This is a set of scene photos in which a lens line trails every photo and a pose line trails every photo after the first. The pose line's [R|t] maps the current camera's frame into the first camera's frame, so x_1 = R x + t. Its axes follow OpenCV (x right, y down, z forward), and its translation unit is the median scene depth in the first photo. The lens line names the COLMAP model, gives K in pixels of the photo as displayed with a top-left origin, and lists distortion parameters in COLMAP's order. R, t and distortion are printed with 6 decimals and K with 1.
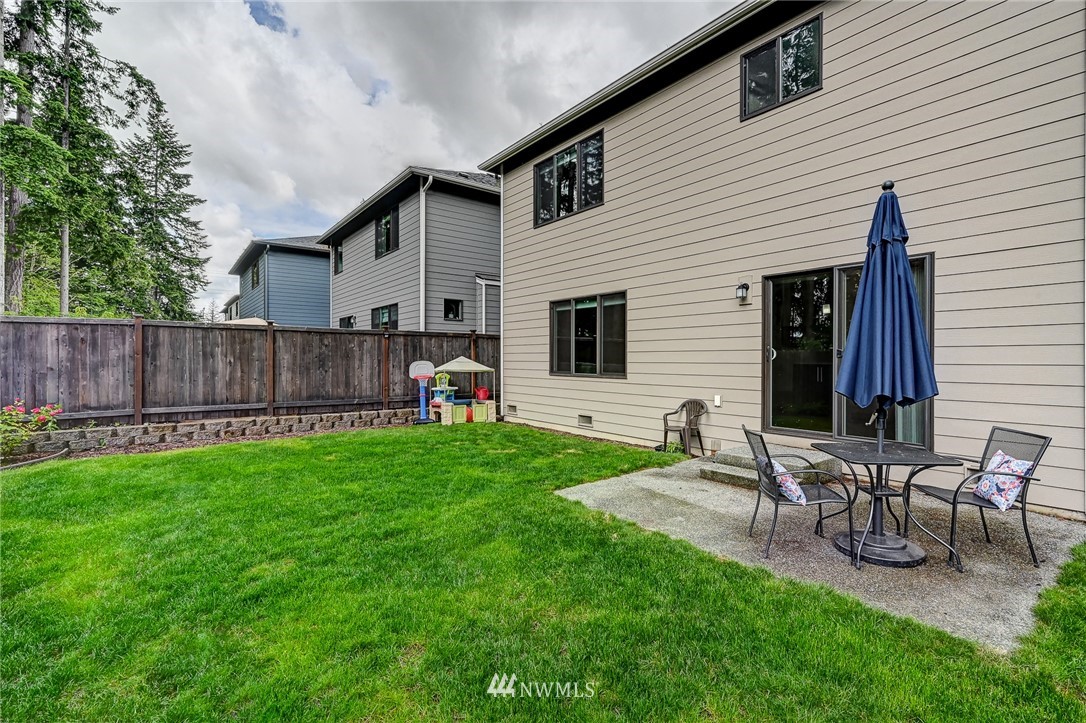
lens RADIAL K [[480.0, 0, 545.0], [0, 480.0, 361.5], [0, 0, 1]] dist [-0.012458, 0.000328]
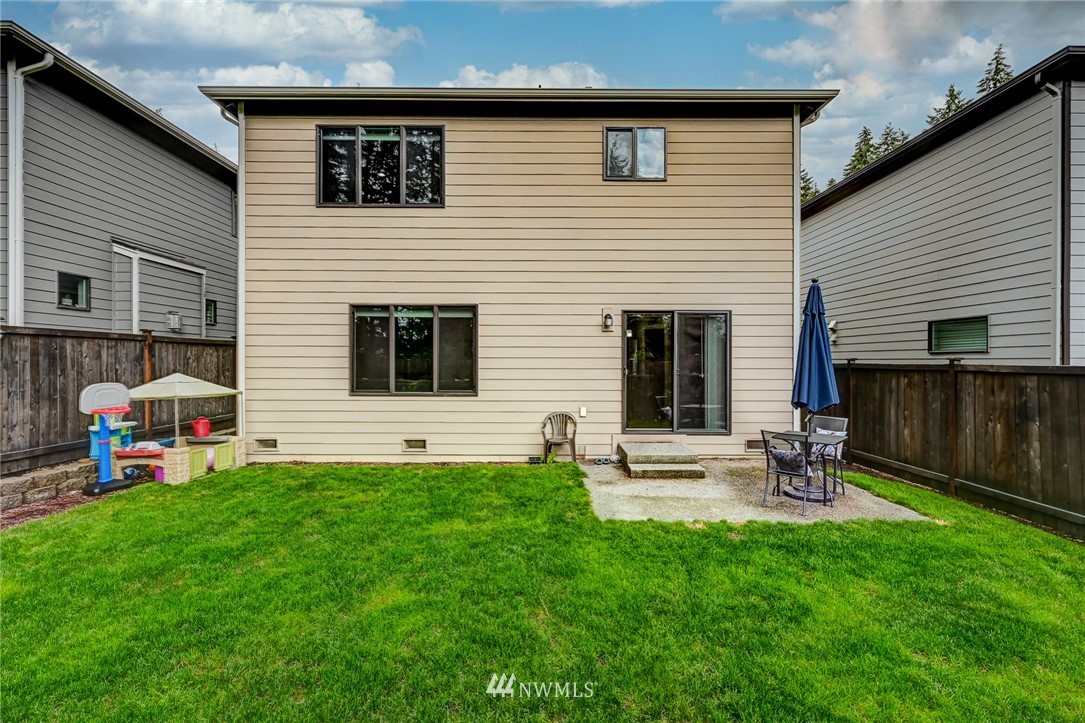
lens RADIAL K [[479.5, 0, 545.7], [0, 479.5, 361.4], [0, 0, 1]] dist [-0.012458, 0.000328]
pose [[0.608249, -0.000755, 0.793746, -0.447575], [0.002648, 0.999996, -0.001078, -0.028472], [-0.793742, 0.002758, 0.608248, 0.263175]]
